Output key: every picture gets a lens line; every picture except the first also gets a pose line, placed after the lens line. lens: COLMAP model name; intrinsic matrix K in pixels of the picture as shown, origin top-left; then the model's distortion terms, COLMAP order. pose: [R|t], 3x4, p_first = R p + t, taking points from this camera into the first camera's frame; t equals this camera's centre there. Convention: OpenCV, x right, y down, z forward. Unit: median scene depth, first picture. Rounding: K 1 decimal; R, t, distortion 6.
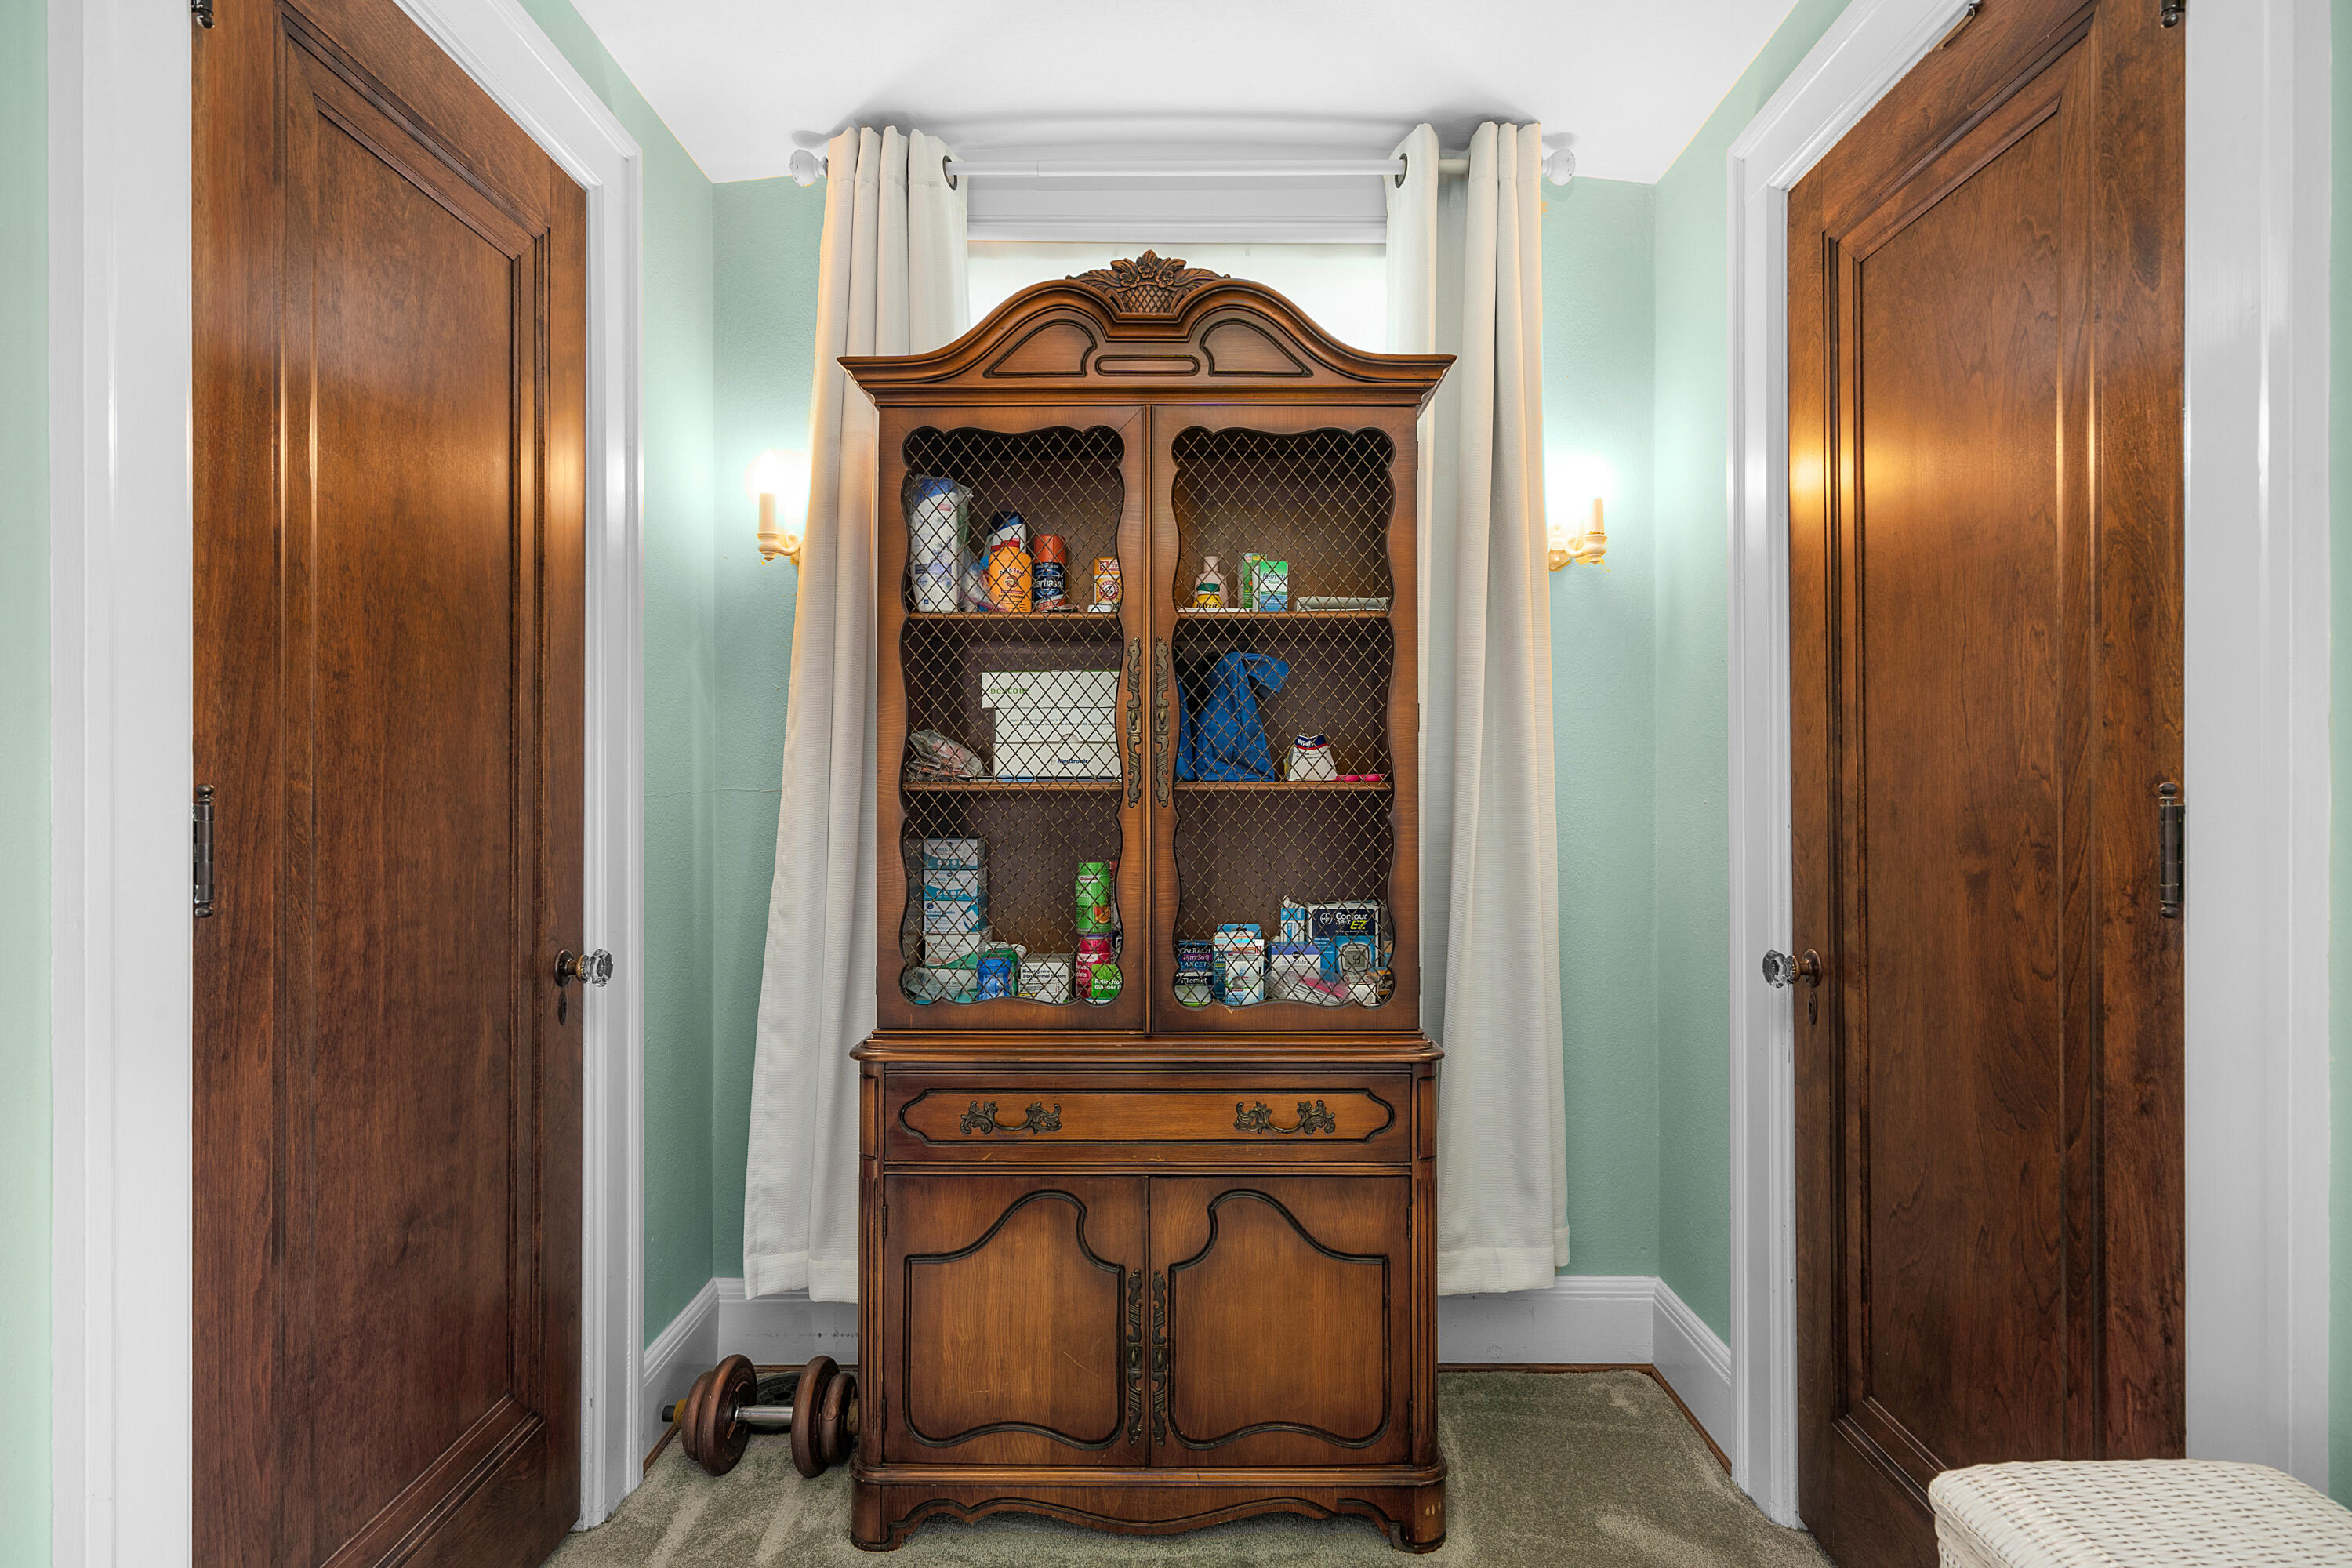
lens RADIAL K [[1200.9, 0, 1172.0], [0, 1200.9, 782.8], [0, 0, 1]] dist [-0.021024, 0.000339]
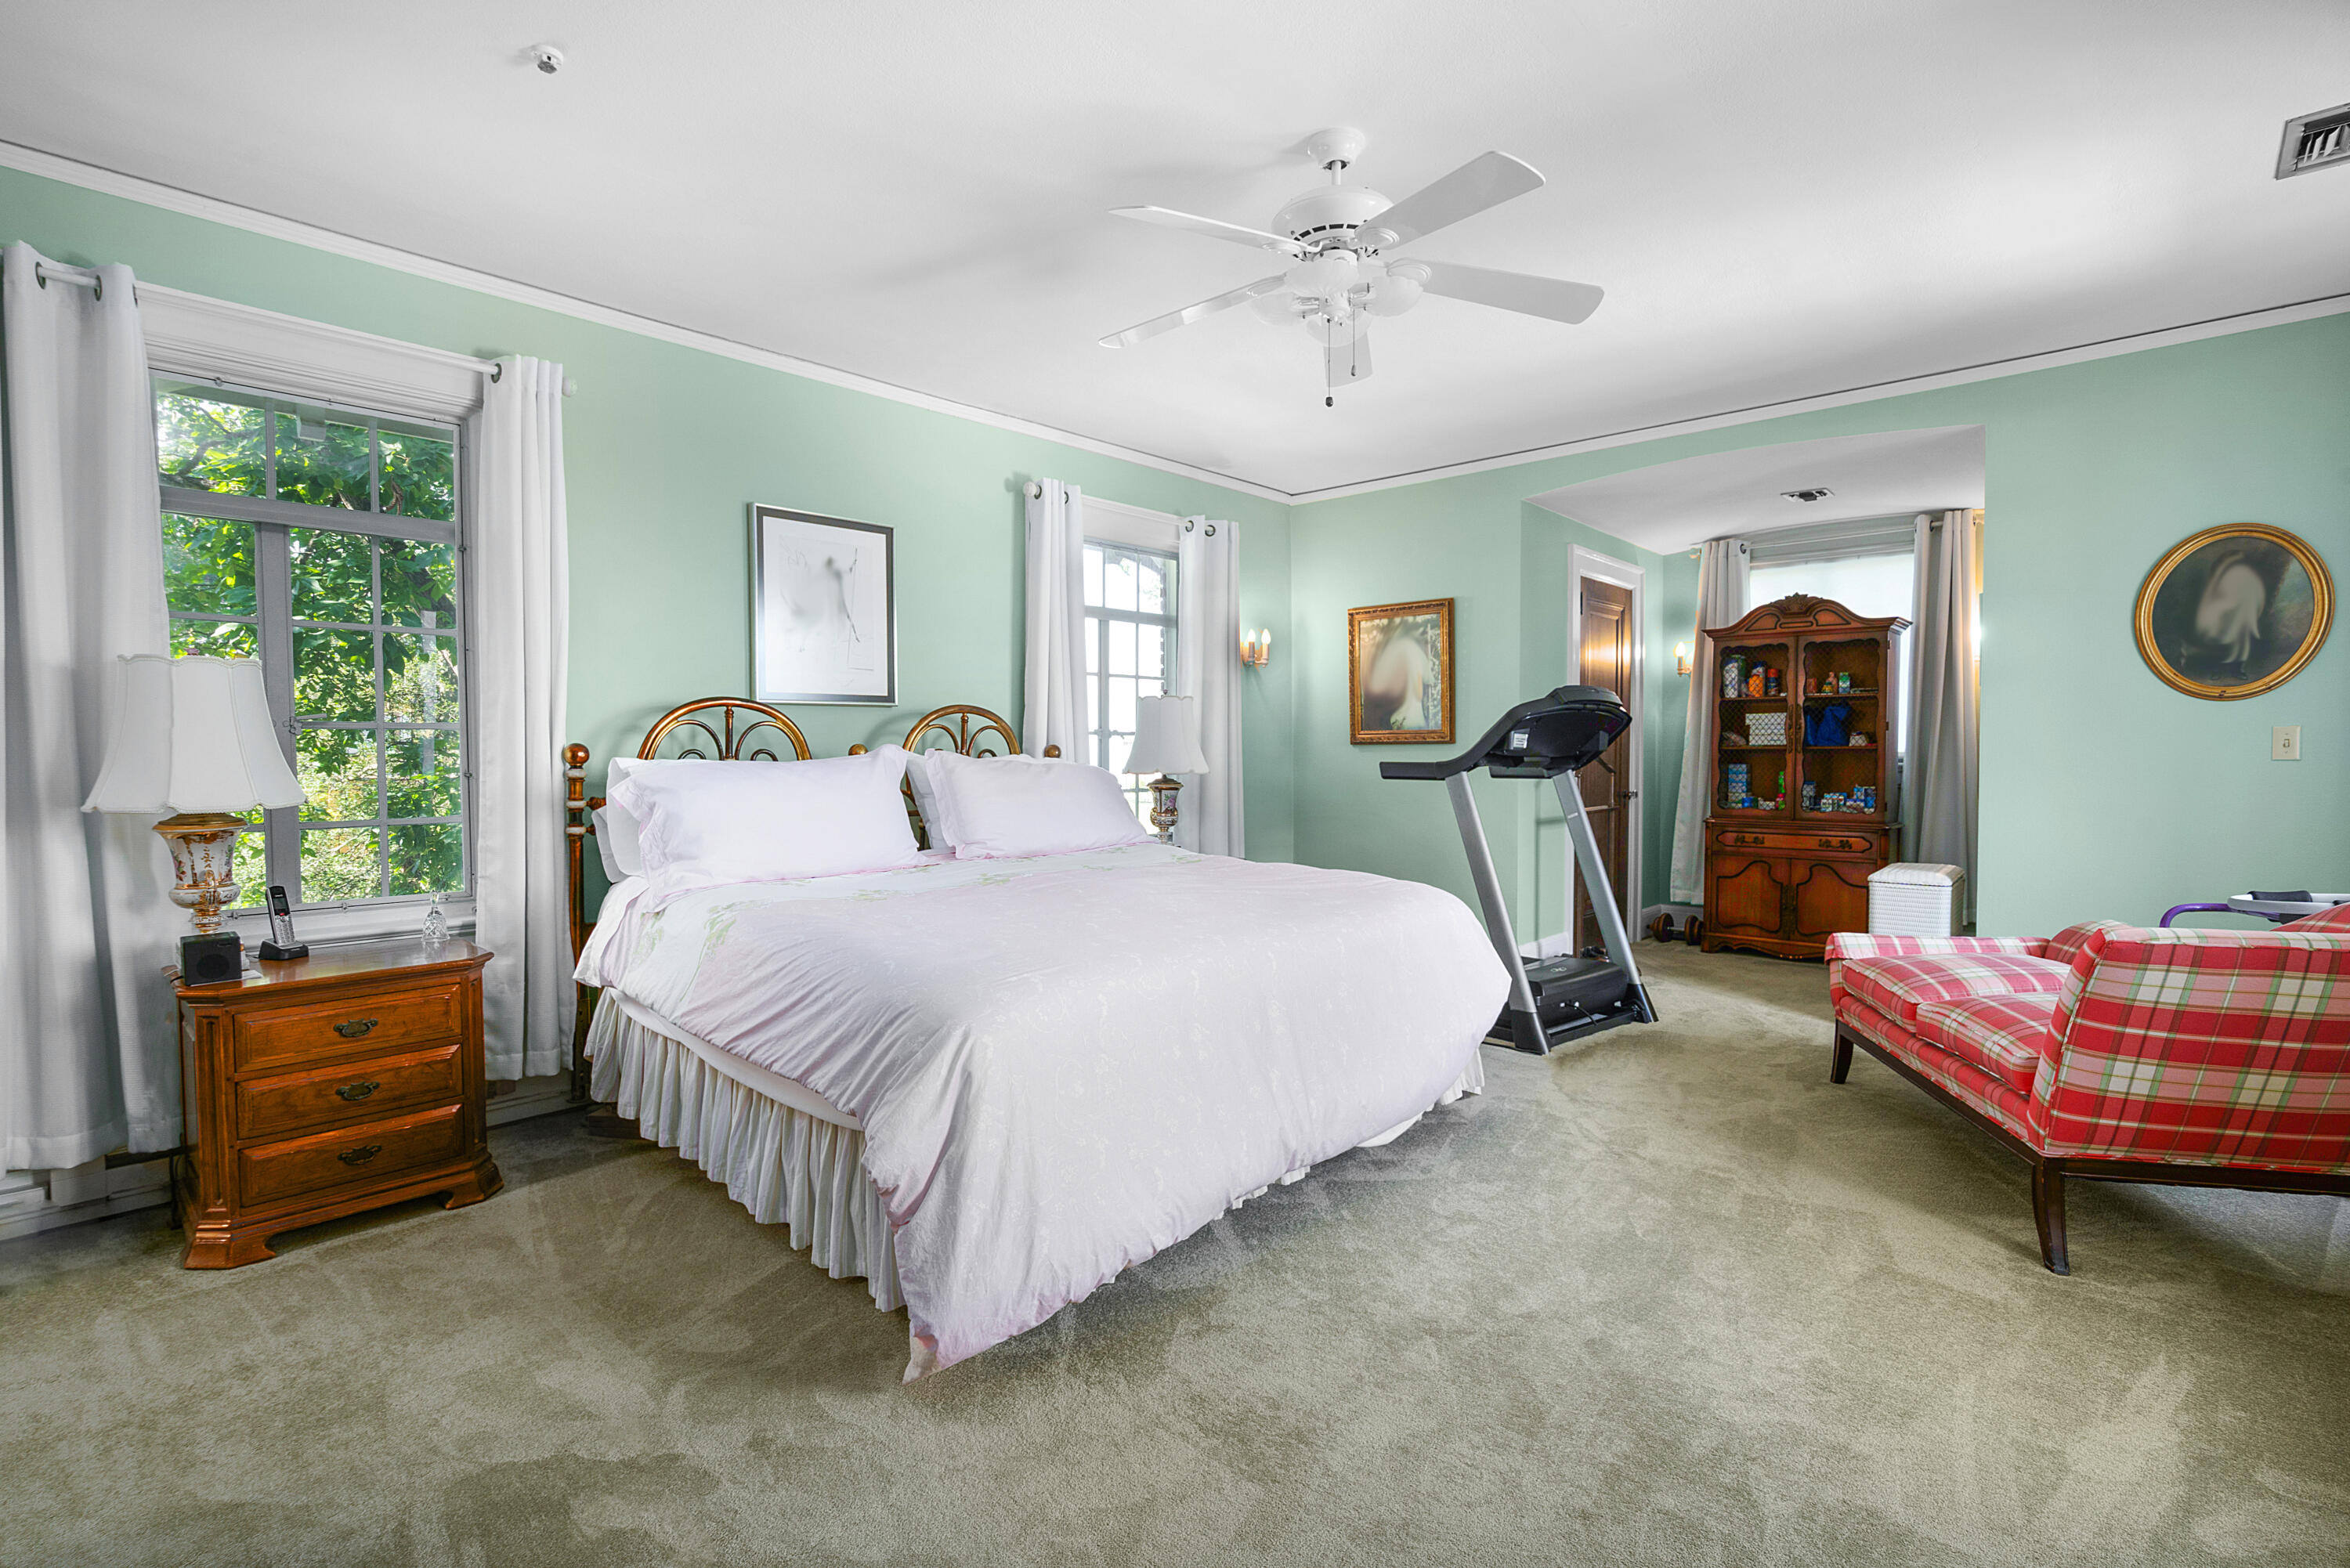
lens RADIAL K [[1102.9, 0, 1182.7], [0, 1102.9, 792.1], [0, 0, 1]] dist [-0.000365, 0.000371]
pose [[0.737981, 0.021869, -0.674467, 0.798938], [0.000508, 0.999456, 0.032962, 0.025978], [0.674821, -0.024668, 0.737569, -2.457195]]
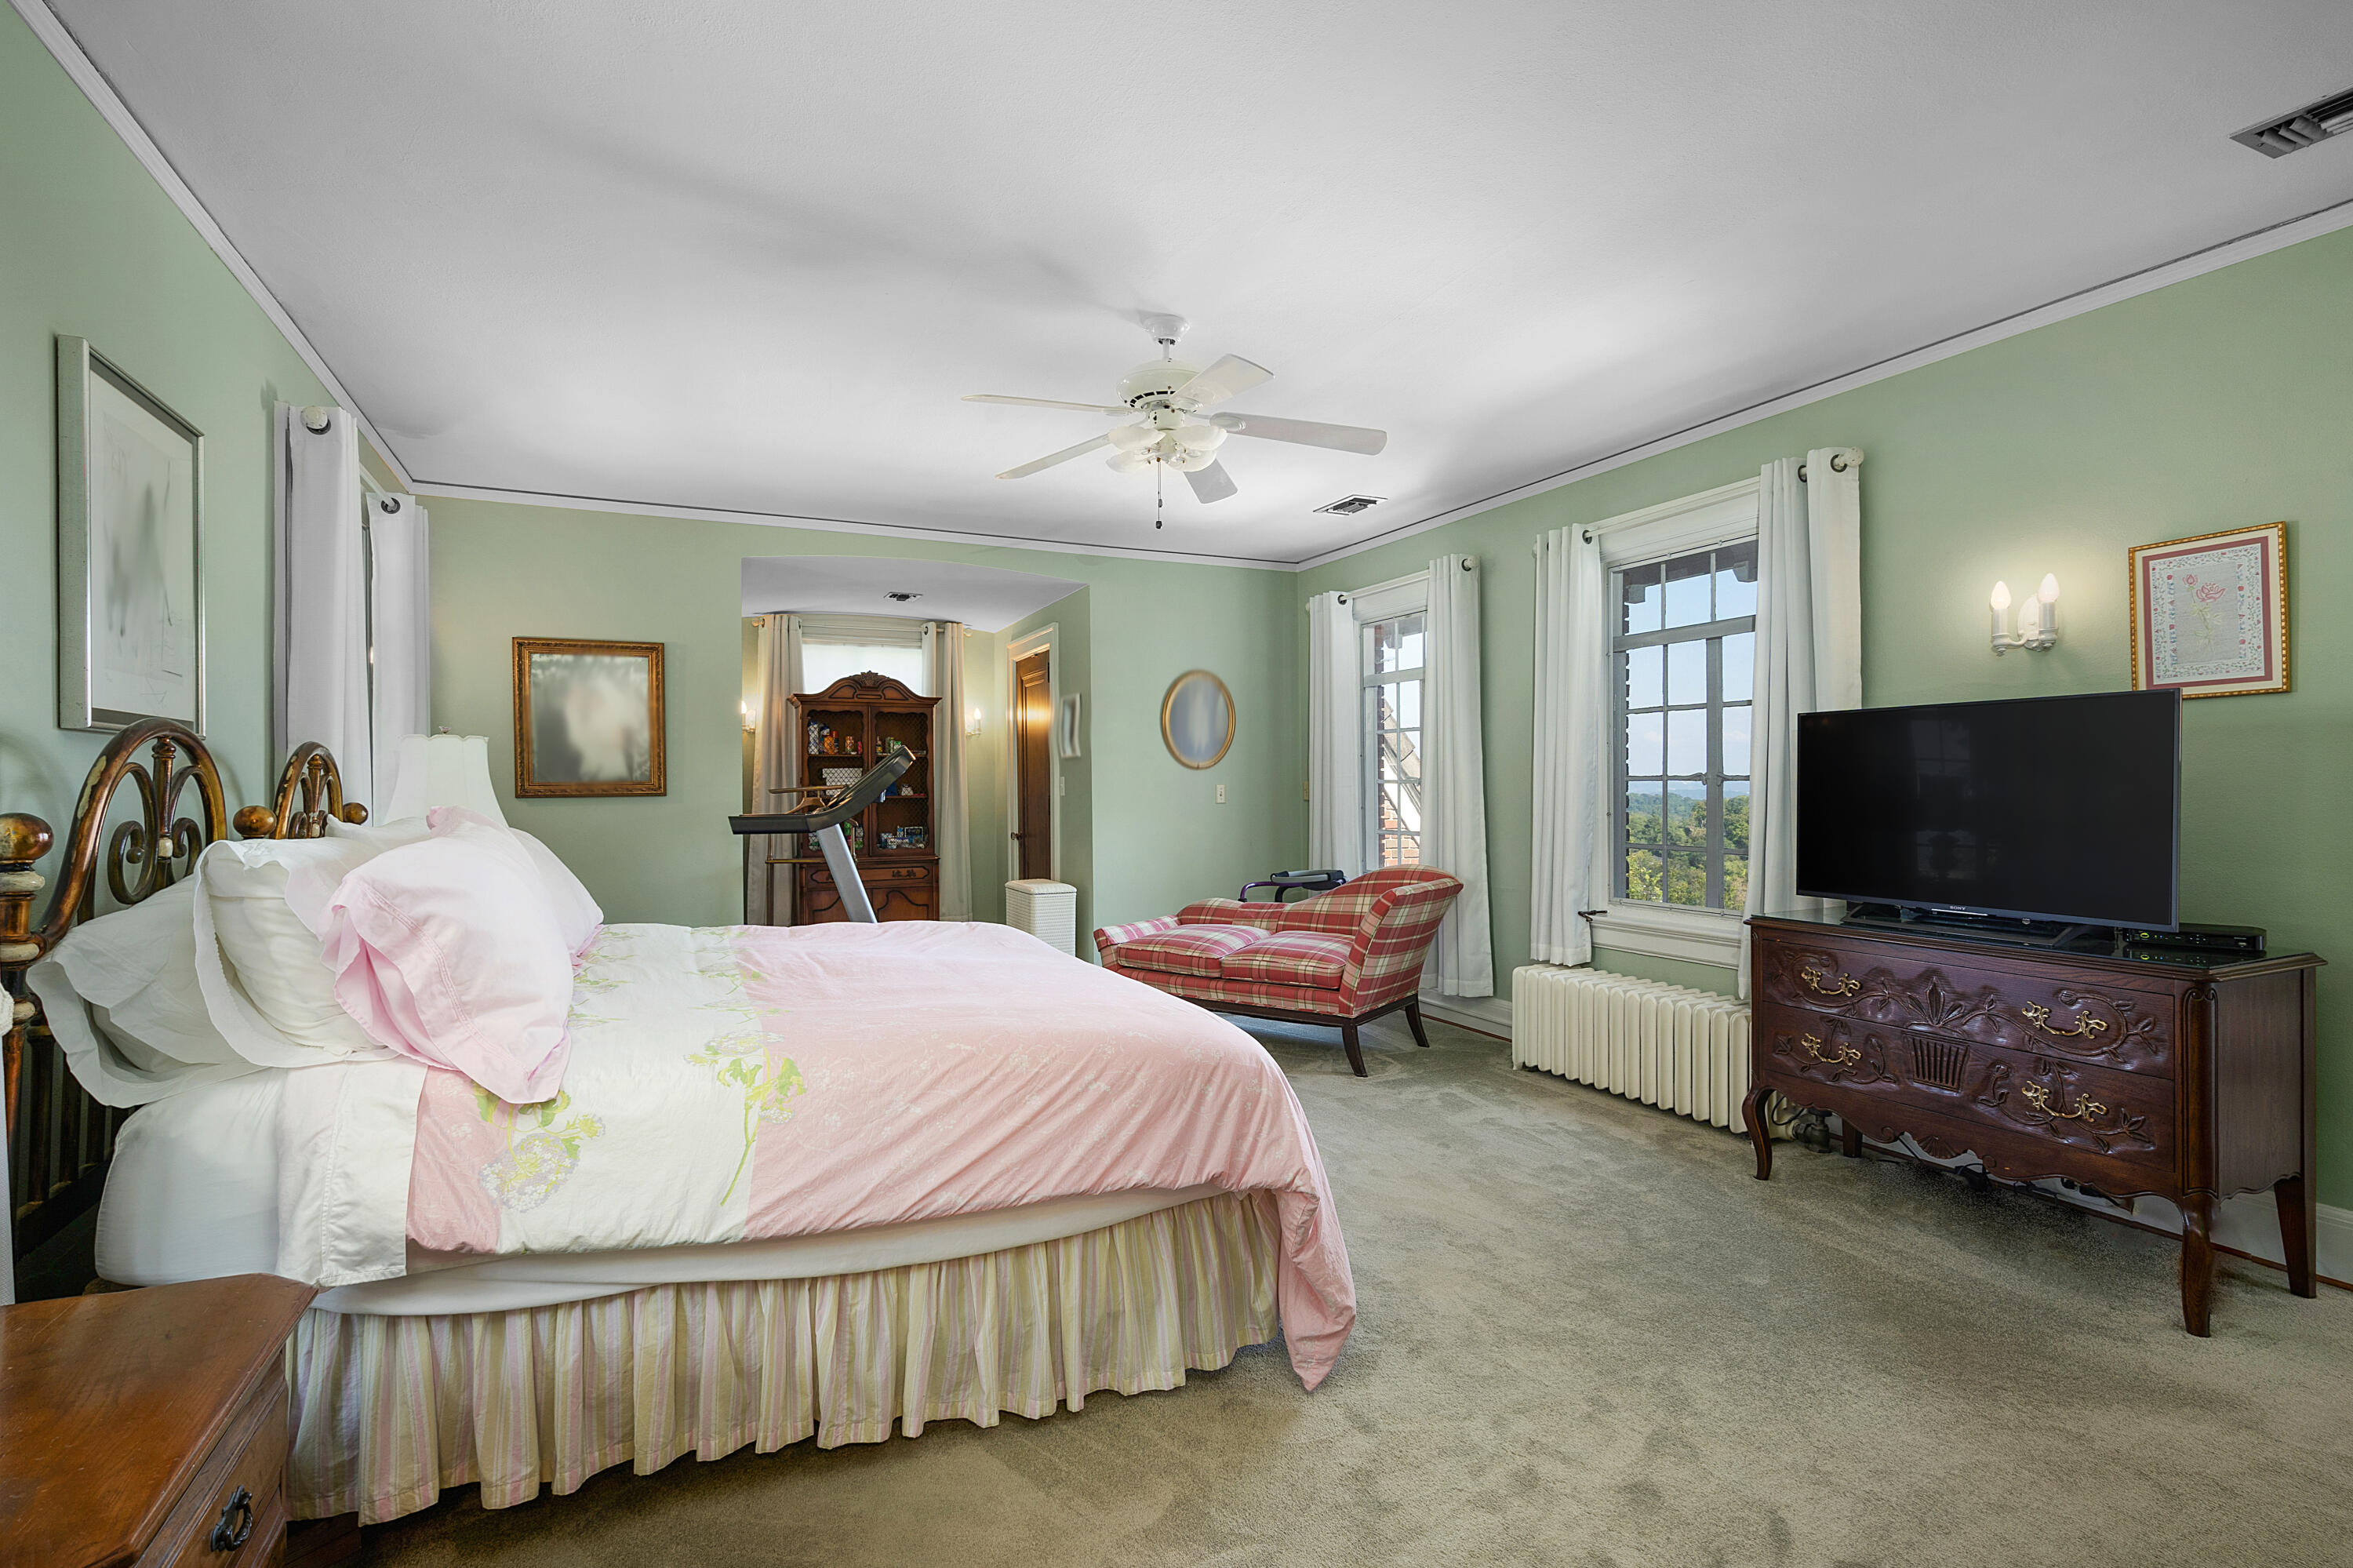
lens RADIAL K [[1104.4, 0, 1171.4], [0, 1104.4, 792.7], [0, 0, 1]] dist [-0.000365, 0.000371]
pose [[0.906141, -0.009660, 0.422866, -0.674379], [0.010773, 0.999942, -0.000242, 0.000681], [-0.422840, 0.004775, 0.906192, -2.851359]]
